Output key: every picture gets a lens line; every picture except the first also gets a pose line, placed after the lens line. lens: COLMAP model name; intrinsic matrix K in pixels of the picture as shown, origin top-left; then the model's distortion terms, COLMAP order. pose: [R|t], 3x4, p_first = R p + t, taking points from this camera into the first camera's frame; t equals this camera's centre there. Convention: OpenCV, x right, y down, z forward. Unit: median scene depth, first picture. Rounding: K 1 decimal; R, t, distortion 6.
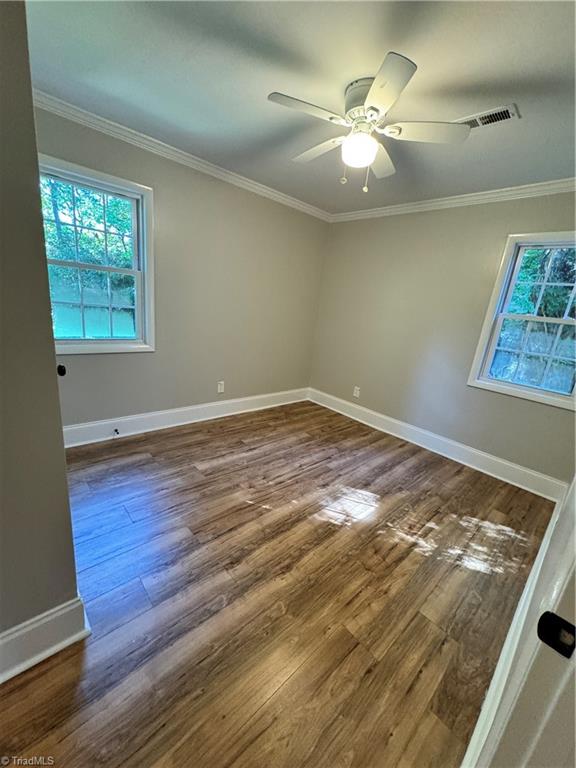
lens RADIAL K [[305.9, 0, 288.7], [0, 305.9, 383.2], [0, 0, 1]] dist [-0.001202, 0.000401]
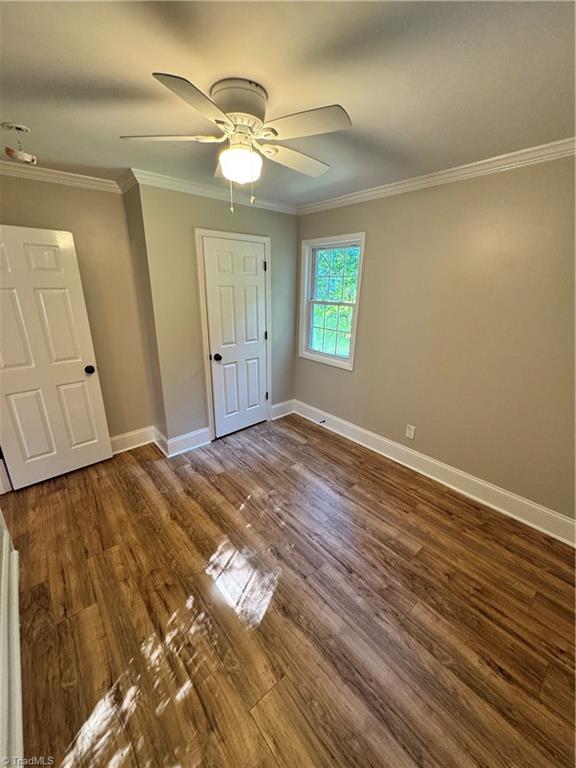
lens RADIAL K [[305.9, 0, 288.7], [0, 305.9, 383.2], [0, 0, 1]] dist [-0.001202, 0.000401]
pose [[-0.038893, 0.210276, -0.976868, 0.899980], [-0.276009, 0.937313, 0.212750, -0.306603], [0.960368, 0.277899, 0.021583, 0.967123]]
